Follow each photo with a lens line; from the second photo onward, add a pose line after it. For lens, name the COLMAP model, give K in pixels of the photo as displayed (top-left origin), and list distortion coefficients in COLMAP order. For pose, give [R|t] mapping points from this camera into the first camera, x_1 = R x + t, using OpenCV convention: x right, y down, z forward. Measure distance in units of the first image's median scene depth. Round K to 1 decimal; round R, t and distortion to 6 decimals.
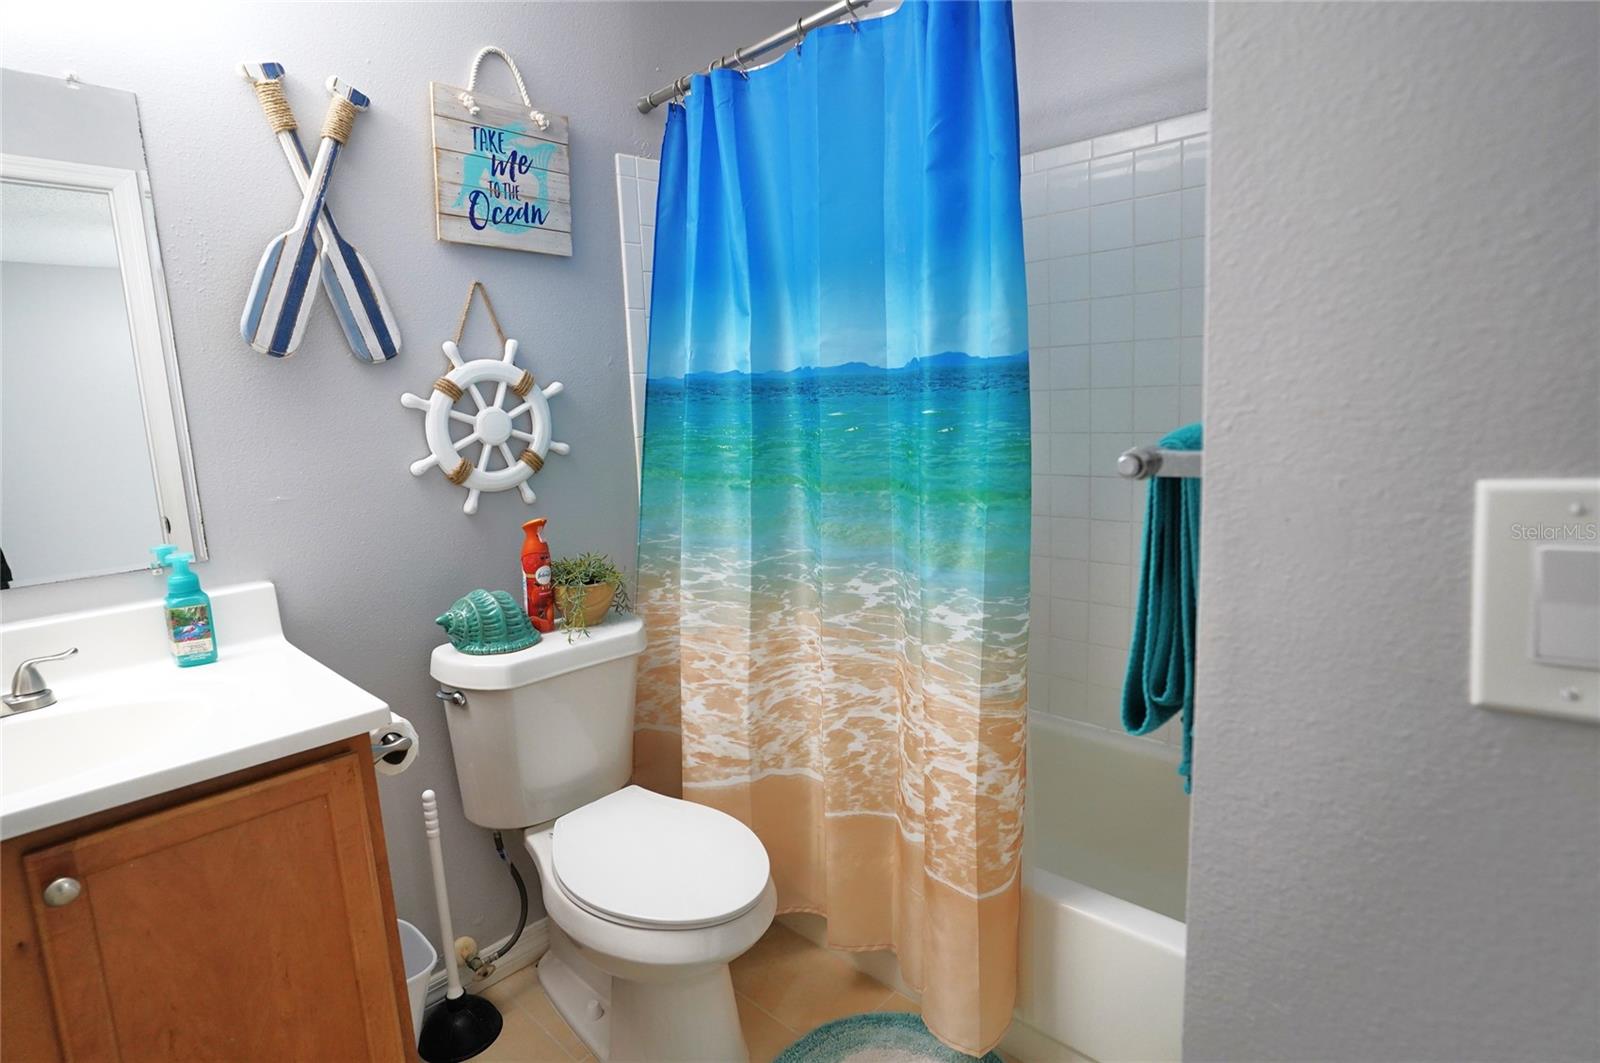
lens RADIAL K [[841.3, 0, 795.5], [0, 841.3, 524.6], [0, 0, 1]] dist [-0.076523, 0.048901]
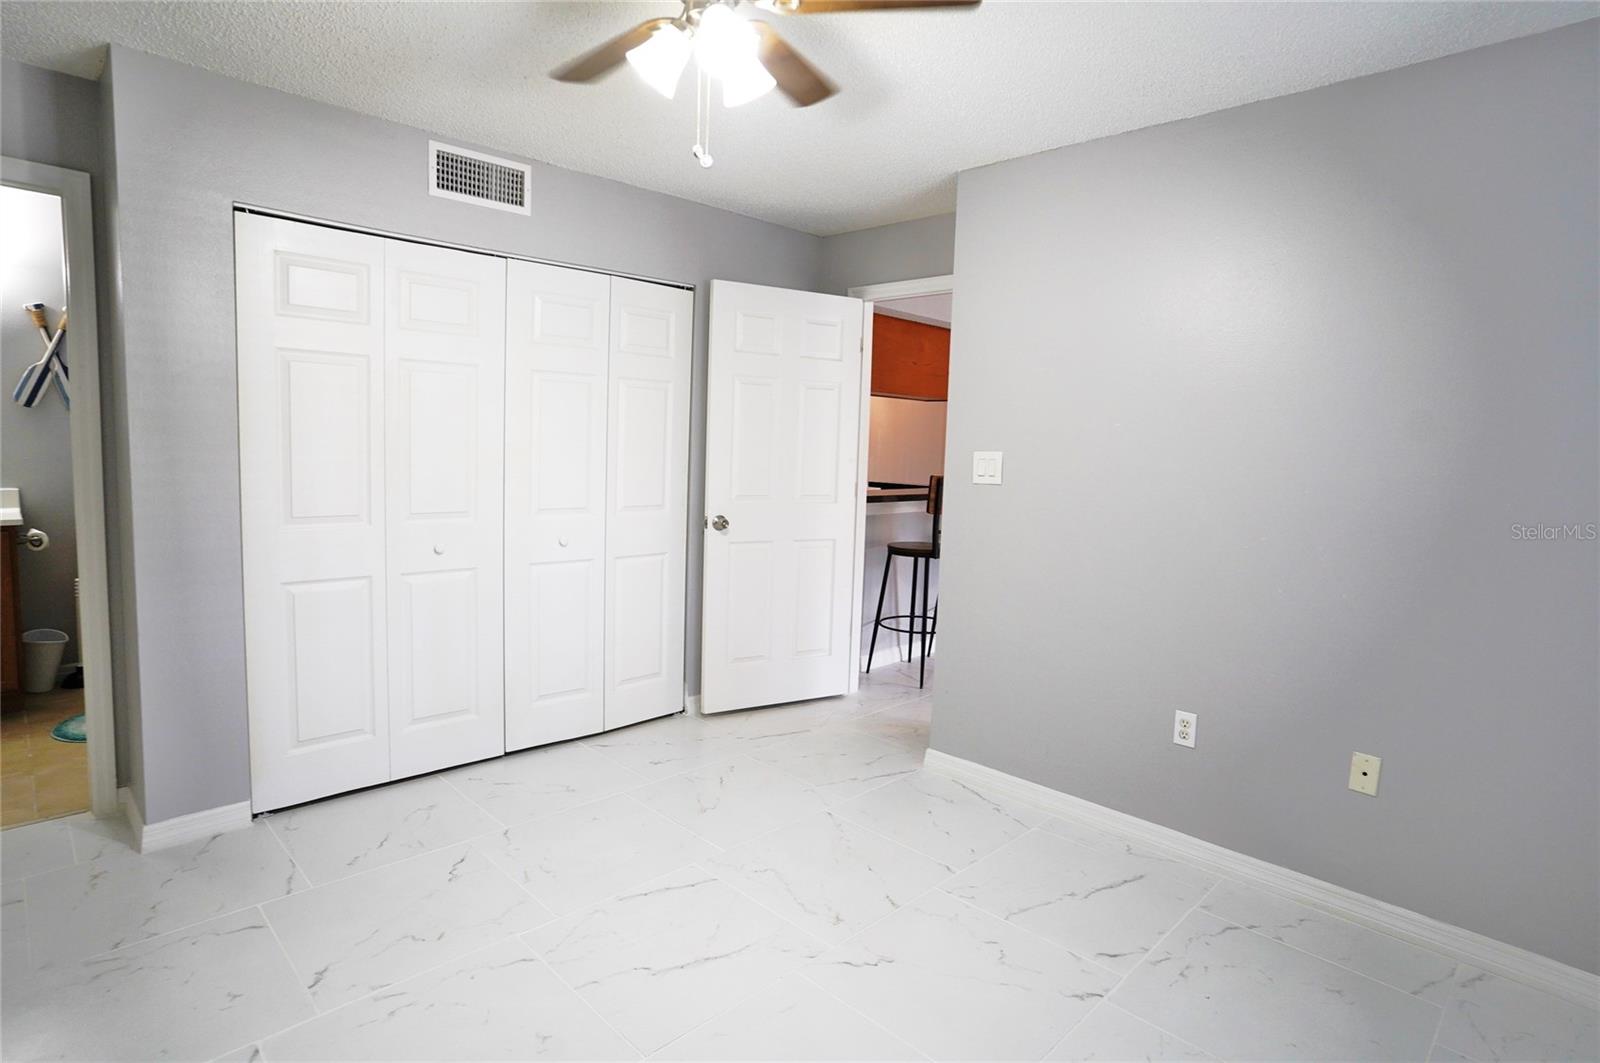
lens RADIAL K [[841.3, 0, 785.8], [0, 841.3, 525.1], [0, 0, 1]] dist [-0.076492, 0.043418]
pose [[0.995459, 0.094626, -0.010343, 1.671967], [-0.095030, 0.994198, -0.050396, 0.075444], [0.005514, 0.051150, 0.998676, -1.443429]]
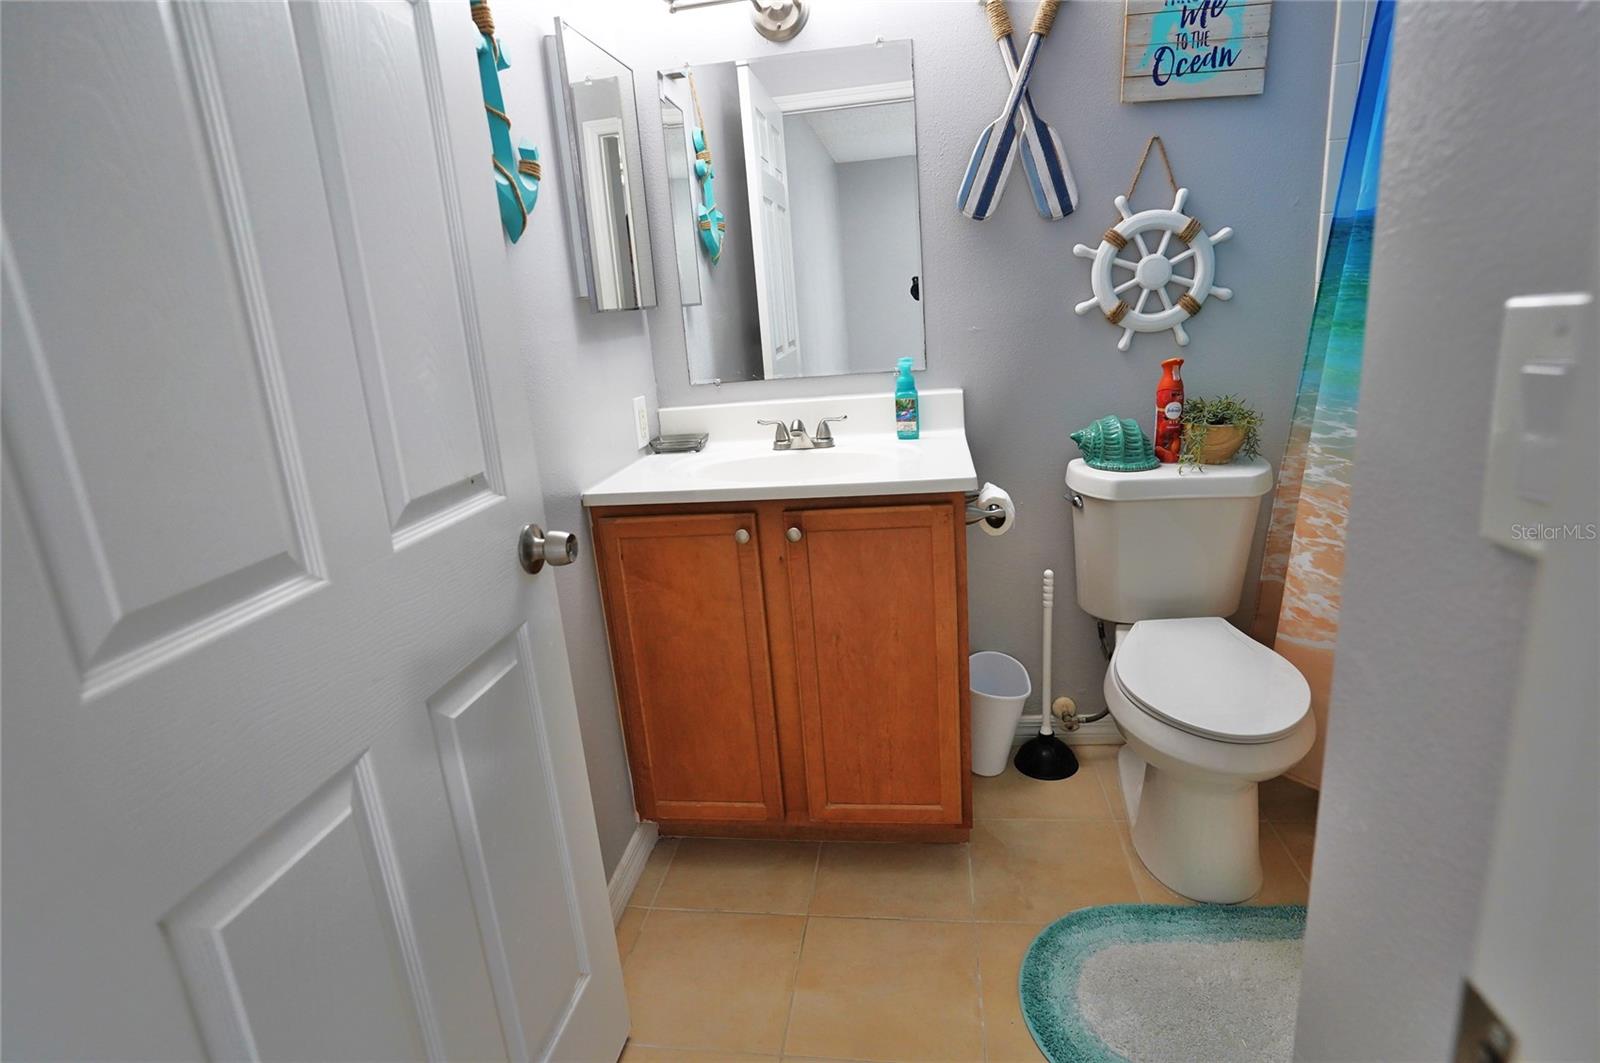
lens RADIAL K [[841.3, 0, 795.5], [0, 841.3, 524.6], [0, 0, 1]] dist [-0.076523, 0.048901]
pose [[0.583421, 0.209134, -0.784782, 0.297322], [-0.072964, 0.975867, 0.205813, 0.018832], [0.808886, -0.062815, 0.584601, -0.051955]]
